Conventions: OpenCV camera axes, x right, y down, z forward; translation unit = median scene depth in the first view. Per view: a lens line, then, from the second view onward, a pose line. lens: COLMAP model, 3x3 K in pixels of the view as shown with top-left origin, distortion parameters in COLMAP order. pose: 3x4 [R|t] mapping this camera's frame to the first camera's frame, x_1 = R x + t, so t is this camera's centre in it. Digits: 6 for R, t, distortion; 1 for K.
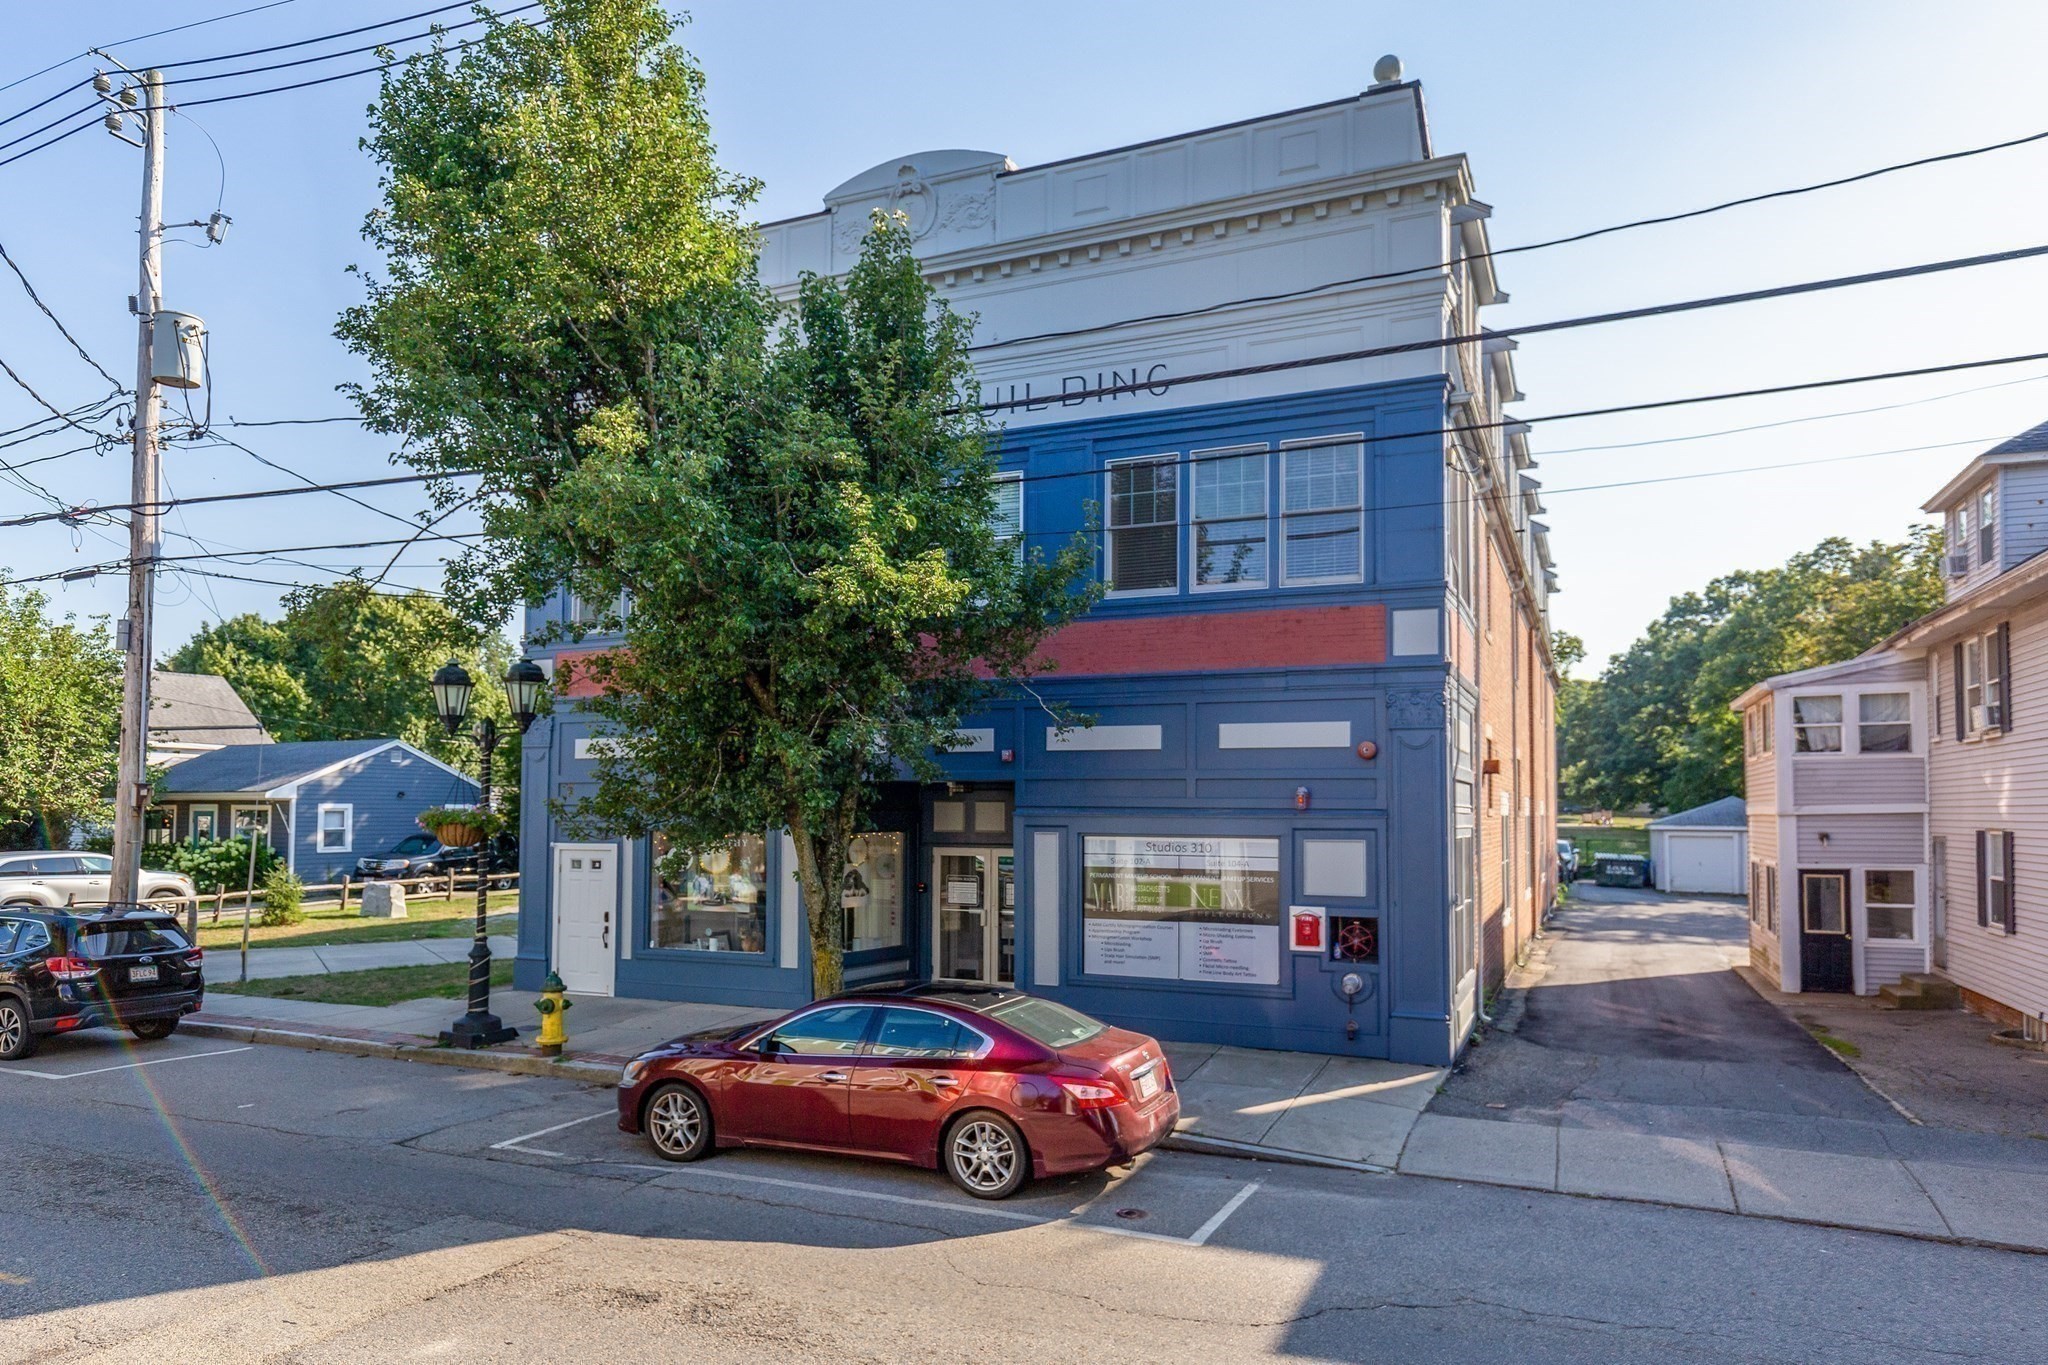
lens RADIAL K [[1221.9, 0, 1023.2], [0, 1221.9, 764.0], [0, 0, 1]] dist [0.001771, 0.000522]
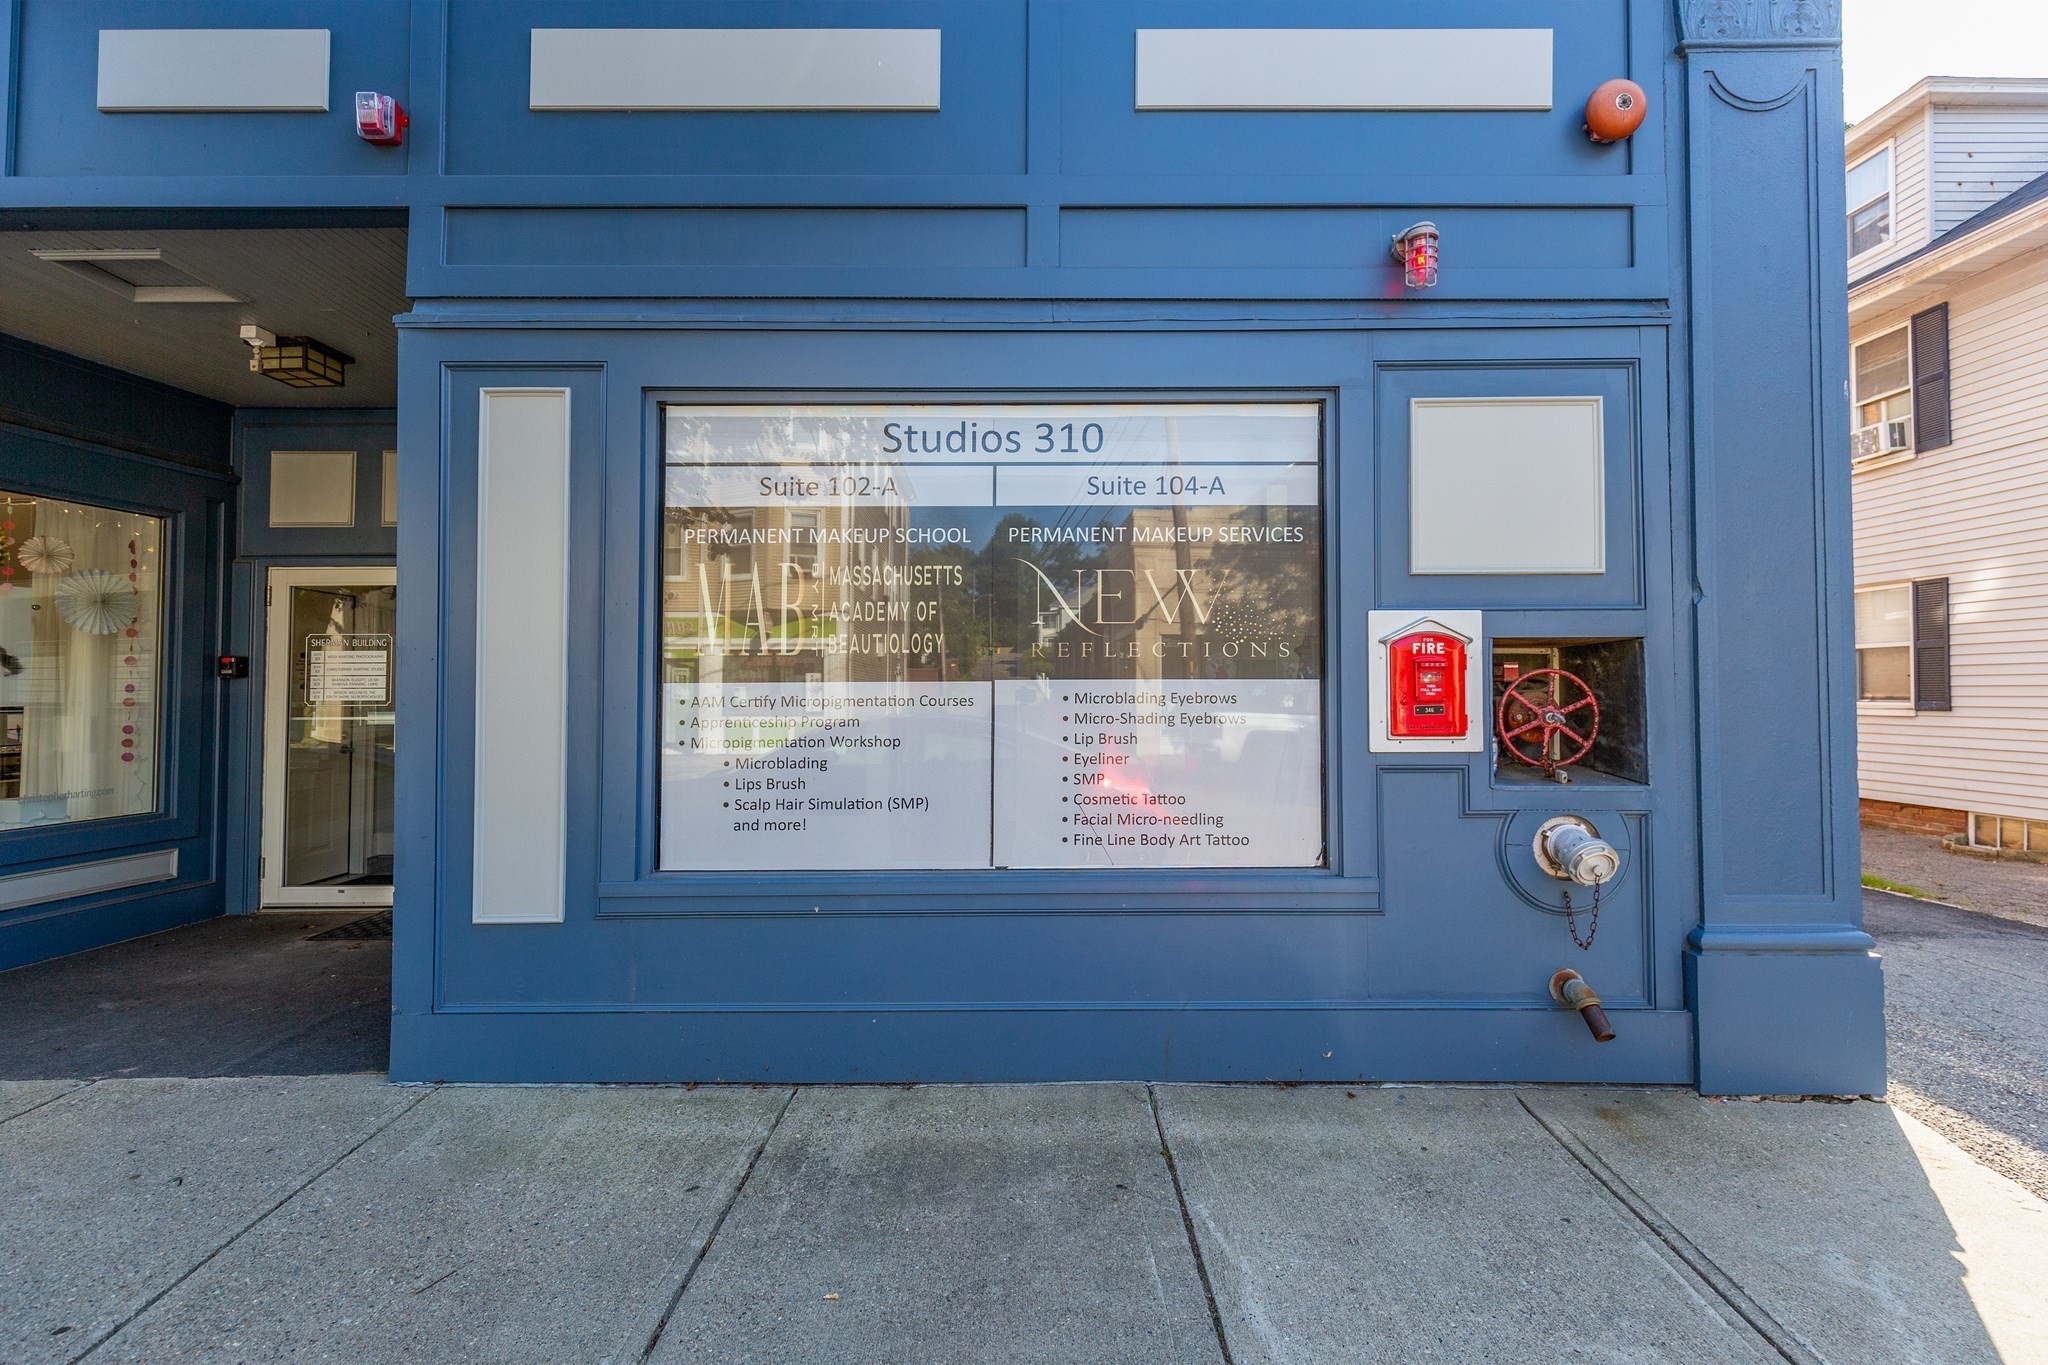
lens RADIAL K [[940.9, 0, 1015.9], [0, 940.9, 634.2], [0, 0, 1]] dist [0.007718, -0.000245]
pose [[0.917844, 0.013997, 0.396693, 0.039006], [-0.006394, 0.999770, -0.020483, 0.121621], [-0.396889, 0.016264, 0.917723, 0.775242]]
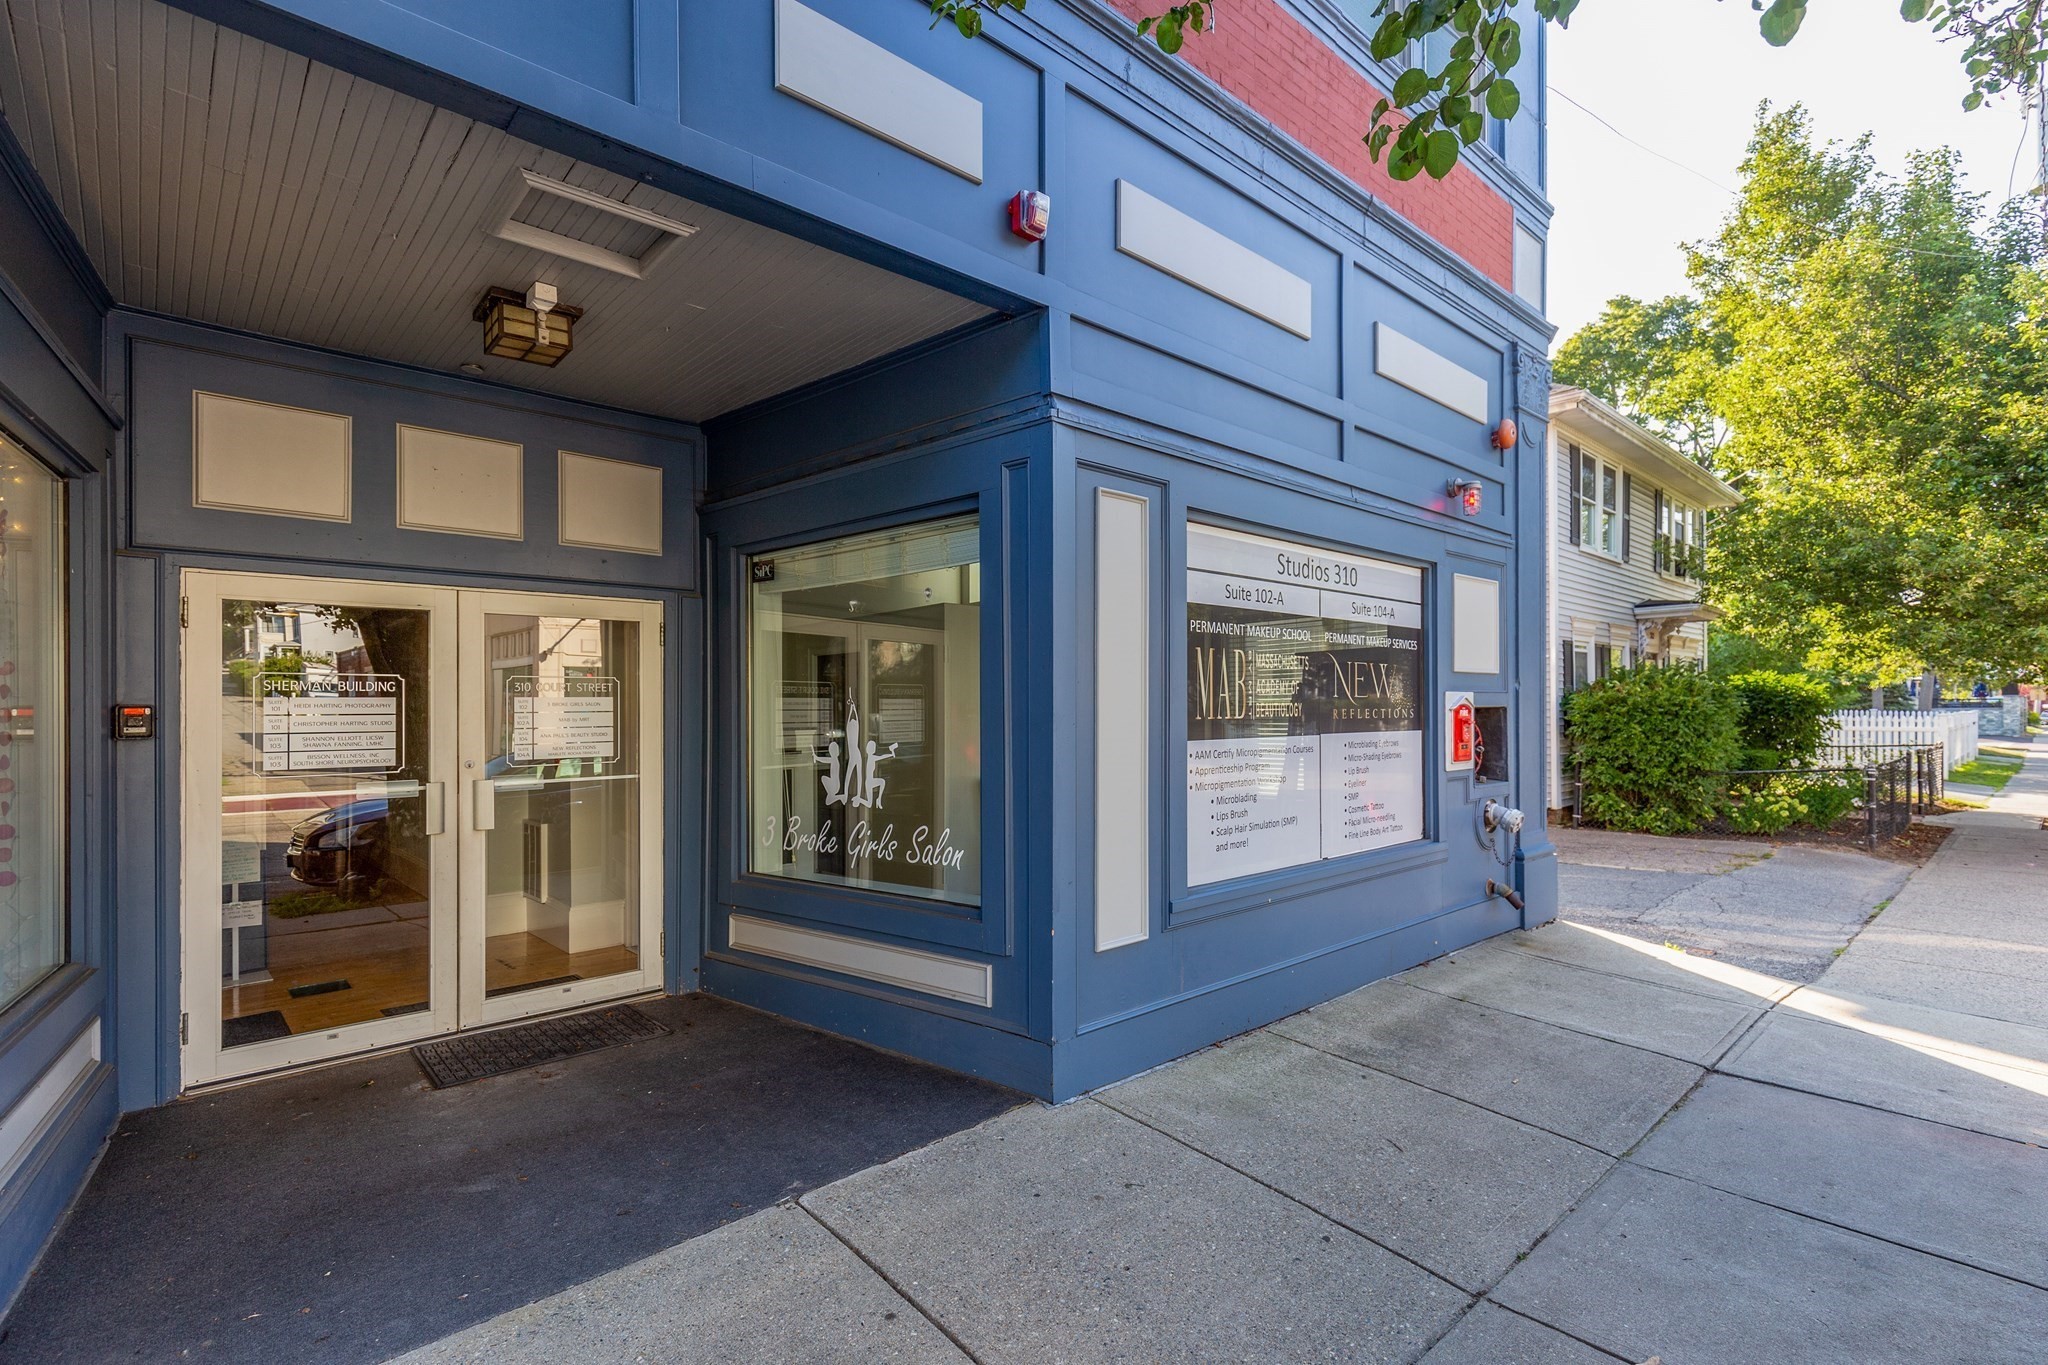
lens RADIAL K [[968.9, 0, 1024.0], [0, 968.9, 682.5], [0, 0, 1]] dist [0.008807, -0.000219]
pose [[0.403050, 0.019600, 0.914968, -0.246603], [-0.024990, 0.999634, -0.010405, 0.115577], [-0.914837, -0.018671, 0.403392, 0.947775]]
